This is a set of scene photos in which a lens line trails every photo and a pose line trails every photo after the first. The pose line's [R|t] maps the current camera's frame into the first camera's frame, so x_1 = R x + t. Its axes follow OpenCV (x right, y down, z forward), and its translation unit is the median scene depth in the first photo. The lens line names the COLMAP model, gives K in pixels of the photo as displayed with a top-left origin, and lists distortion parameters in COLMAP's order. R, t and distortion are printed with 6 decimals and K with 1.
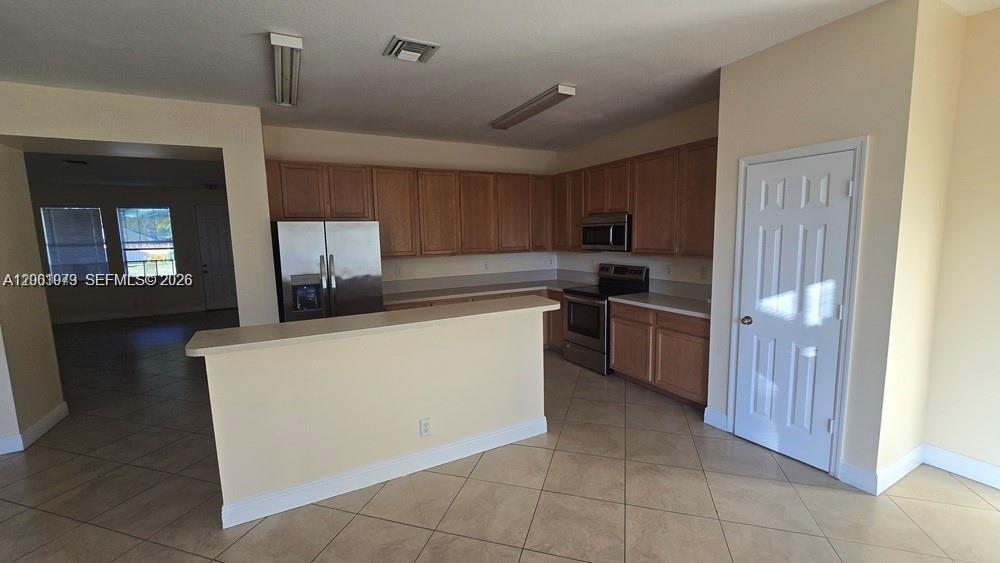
lens RADIAL K [[405.7, 0, 496.7], [0, 405.7, 281.5], [0, 0, 1]] dist [-0.002160, -0.000026]
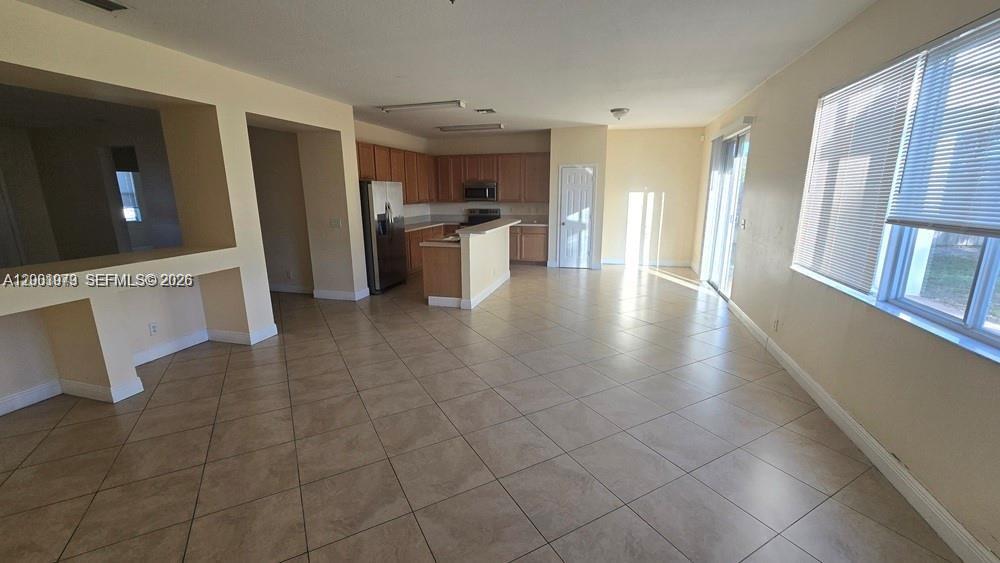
lens RADIAL K [[405.7, 0, 501.3], [0, 405.7, 282.8], [0, 0, 1]] dist [-0.002160, -0.000026]
pose [[0.679867, -0.147517, 0.718345, -1.381781], [0.076176, 0.988466, 0.130892, 0.077375], [-0.729368, -0.034268, 0.683262, -0.483995]]
